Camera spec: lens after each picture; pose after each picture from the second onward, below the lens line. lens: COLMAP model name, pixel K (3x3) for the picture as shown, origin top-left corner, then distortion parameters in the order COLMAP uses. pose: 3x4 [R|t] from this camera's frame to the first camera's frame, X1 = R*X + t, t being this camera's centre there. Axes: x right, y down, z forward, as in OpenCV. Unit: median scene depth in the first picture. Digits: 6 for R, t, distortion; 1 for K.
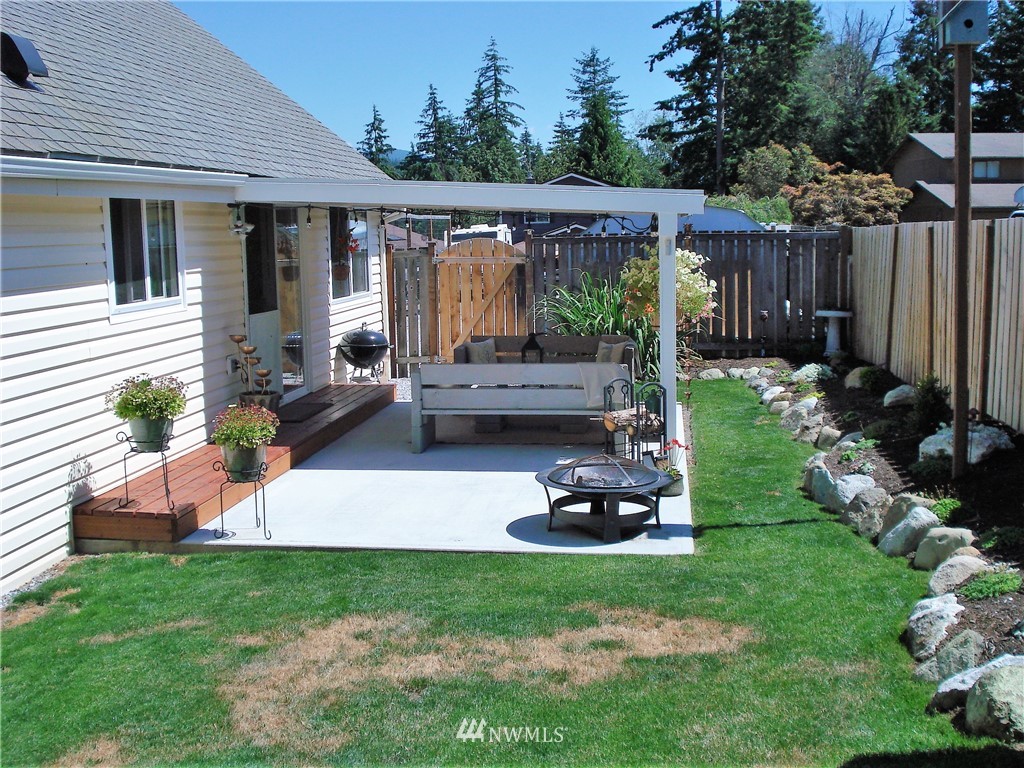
lens RADIAL K [[1165.0, 0, 513.4], [0, 1165.0, 380.5], [0, 0, 1]] dist [-0.059253, -0.117376]
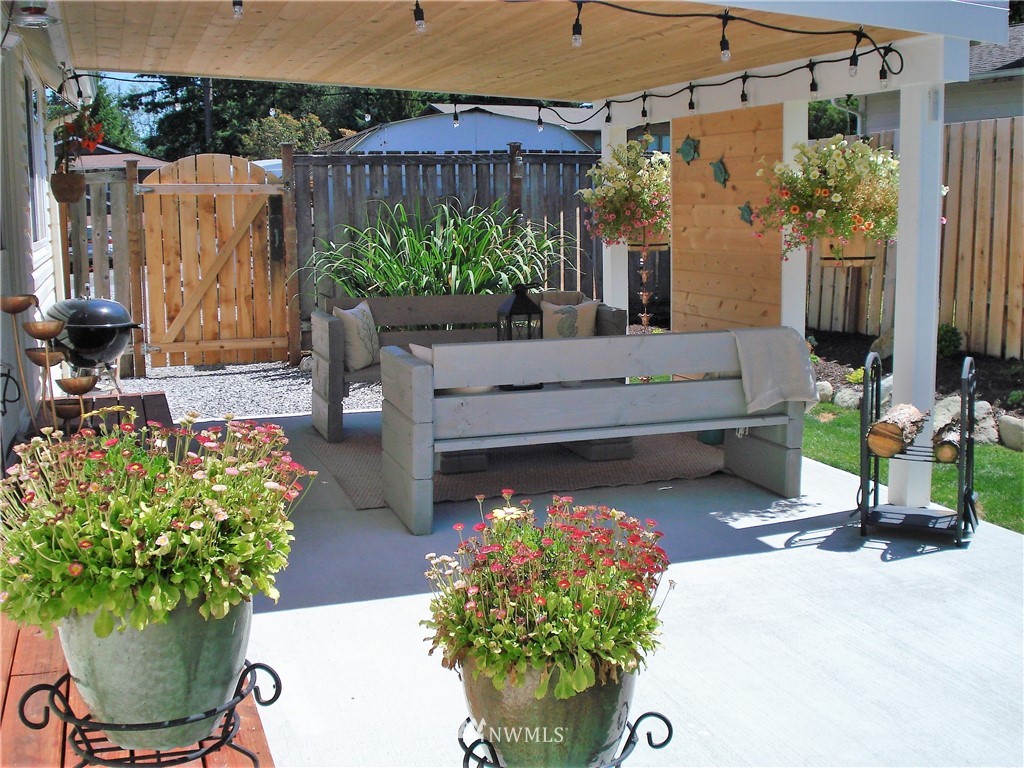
lens RADIAL K [[1165.0, 0, 513.4], [0, 1165.0, 380.5], [0, 0, 1]] dist [-0.059253, -0.117376]
pose [[0.895562, -0.056887, 0.441286, -0.164600], [0.051287, 0.998380, 0.024620, -0.006342], [-0.441972, 0.000583, 0.897029, 0.359084]]
